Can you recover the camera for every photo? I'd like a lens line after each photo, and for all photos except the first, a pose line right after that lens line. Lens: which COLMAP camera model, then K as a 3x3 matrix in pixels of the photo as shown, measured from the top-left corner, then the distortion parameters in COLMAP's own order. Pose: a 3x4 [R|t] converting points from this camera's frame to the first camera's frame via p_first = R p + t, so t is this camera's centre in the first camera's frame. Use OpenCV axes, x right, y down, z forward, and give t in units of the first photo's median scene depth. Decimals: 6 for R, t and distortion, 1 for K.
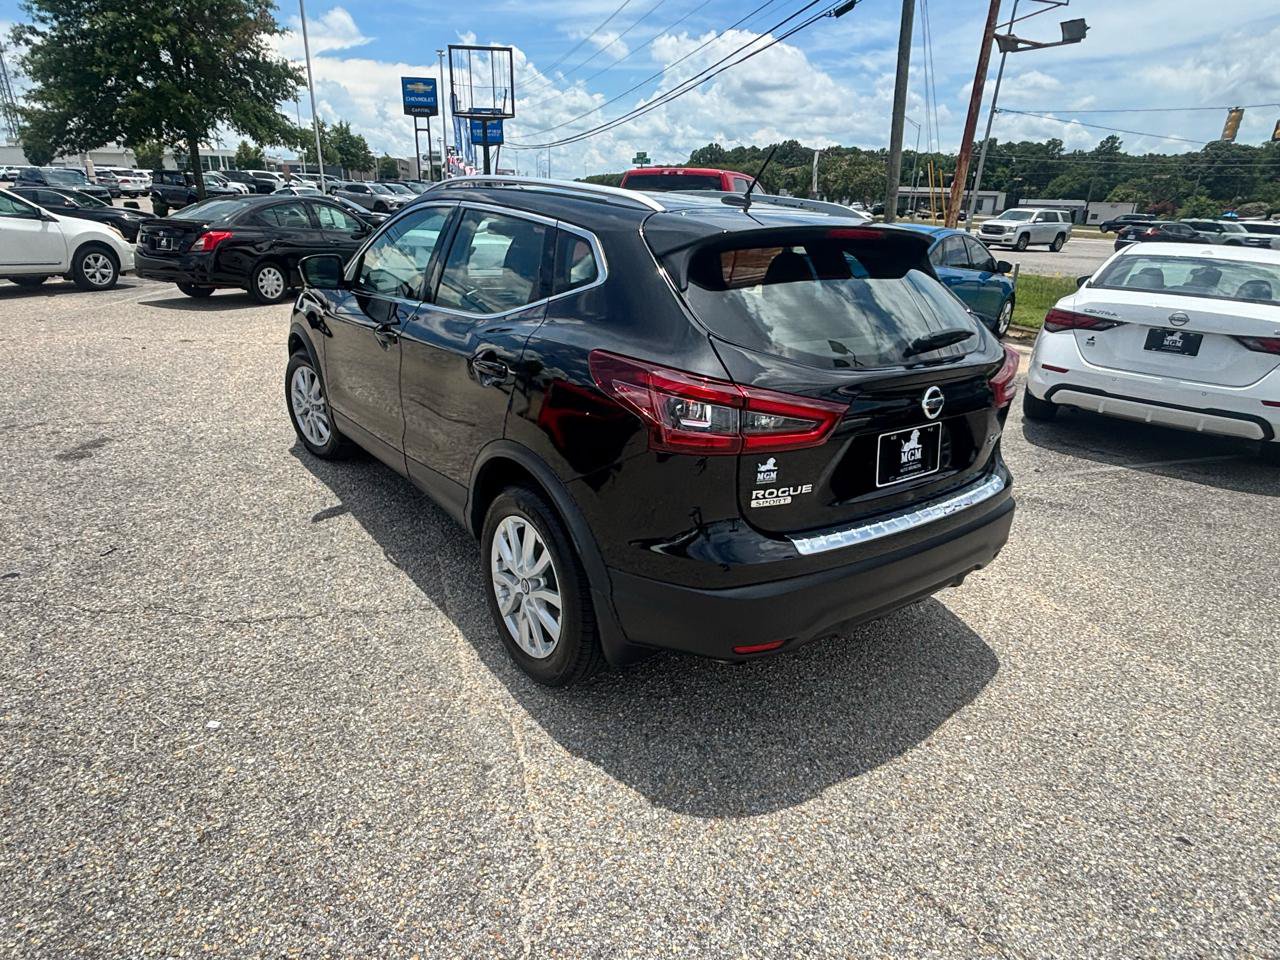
lens RADIAL K [[749.3, 0, 632.8], [0, 749.3, 480.9], [0, 0, 1]] dist [-0.017614, 0.010813]
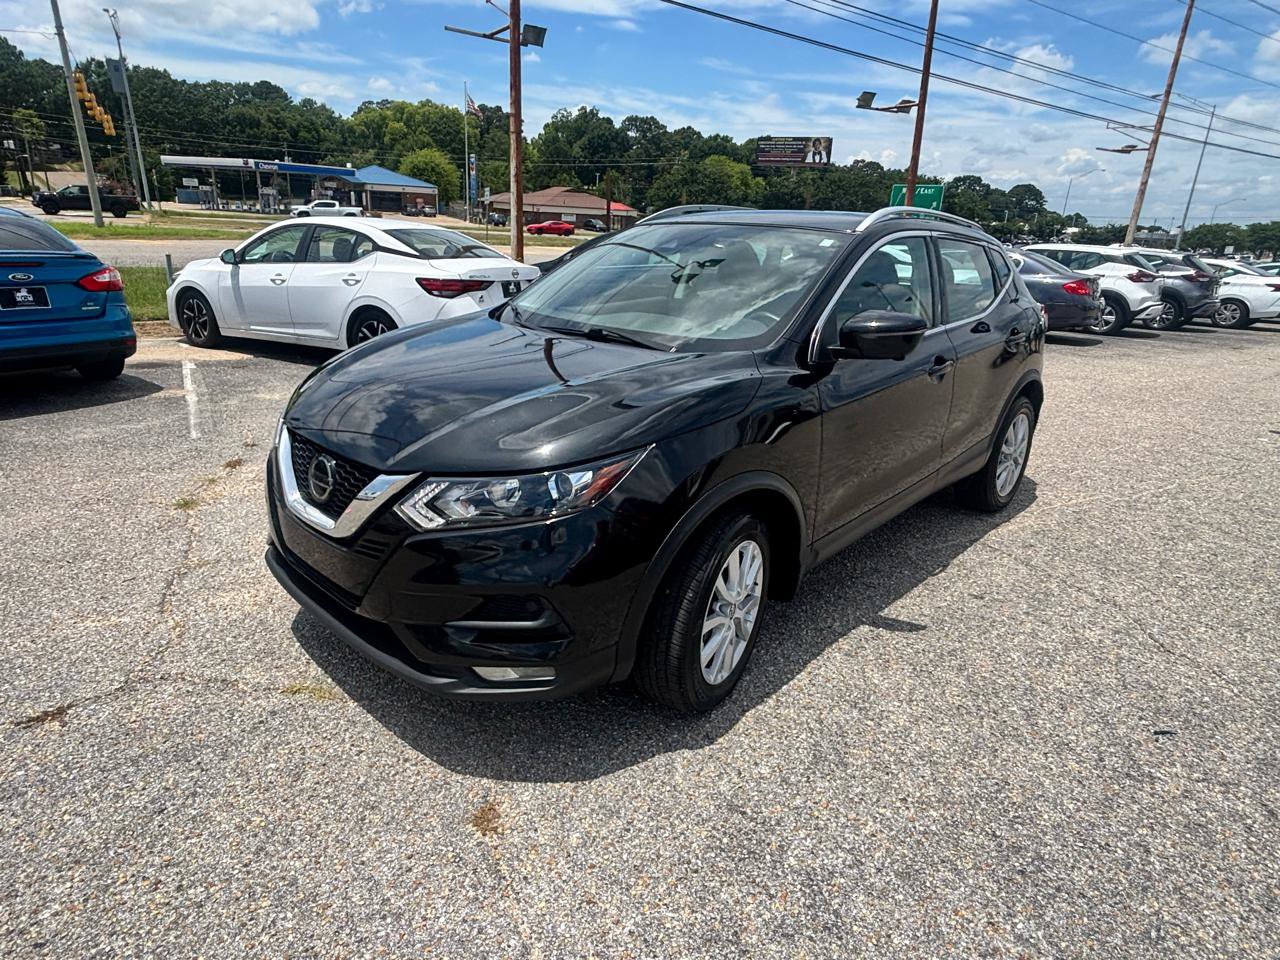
lens RADIAL K [[749.3, 0, 641.5], [0, 749.3, 471.3], [0, 0, 1]] dist [-0.017614, 0.010813]
pose [[-0.181217, -0.356698, 0.916475, -0.871109], [0.294073, 0.869612, 0.396606, -0.418203], [-0.938446, 0.341383, -0.052693, 1.051187]]
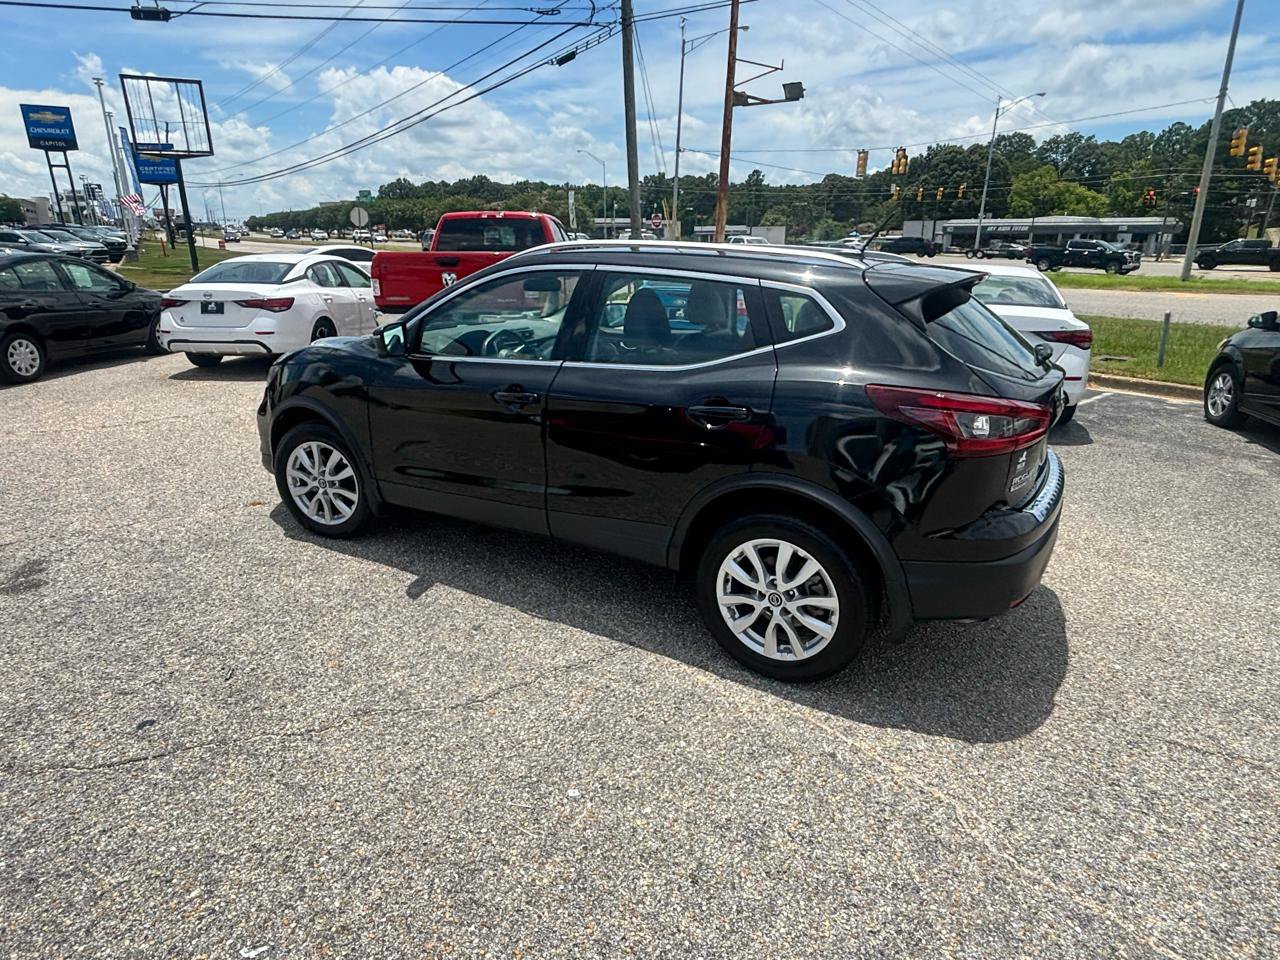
lens RADIAL K [[749.3, 0, 634.9], [0, 749.3, 479.8], [0, 0, 1]] dist [-0.017614, 0.010813]
pose [[0.925459, -0.145114, 0.349954, -0.392797], [0.159062, 0.987204, -0.011284, -0.032506], [-0.343838, 0.066107, 0.936699, 0.002281]]
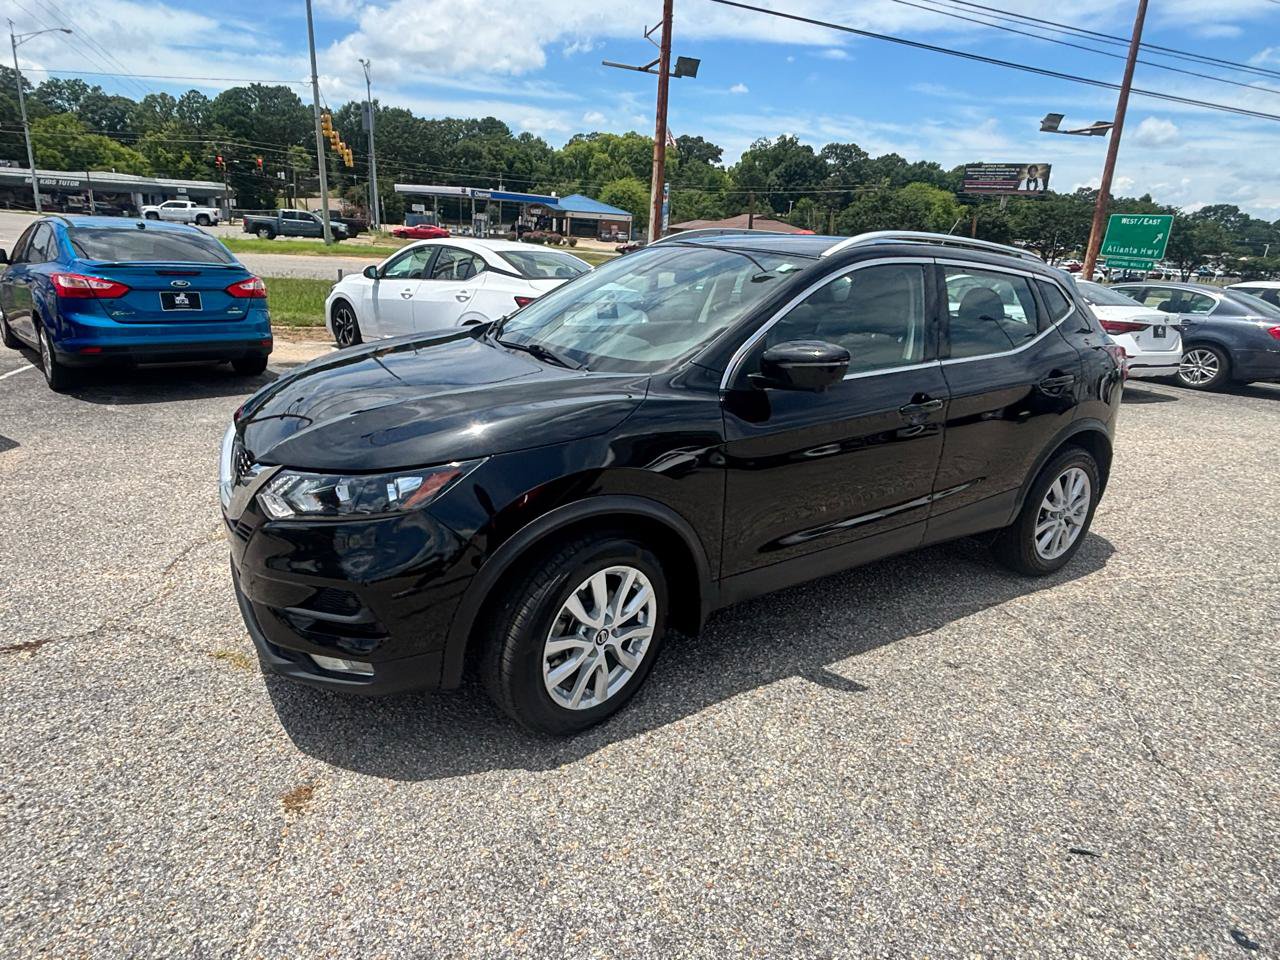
lens RADIAL K [[749.3, 0, 639.3], [0, 749.3, 472.6], [0, 0, 1]] dist [-0.017614, 0.010813]
pose [[0.065763, -0.332805, 0.940700, -0.878352], [0.295711, 0.906891, 0.300172, -0.352394], [-0.953011, 0.258435, 0.158054, 0.858918]]
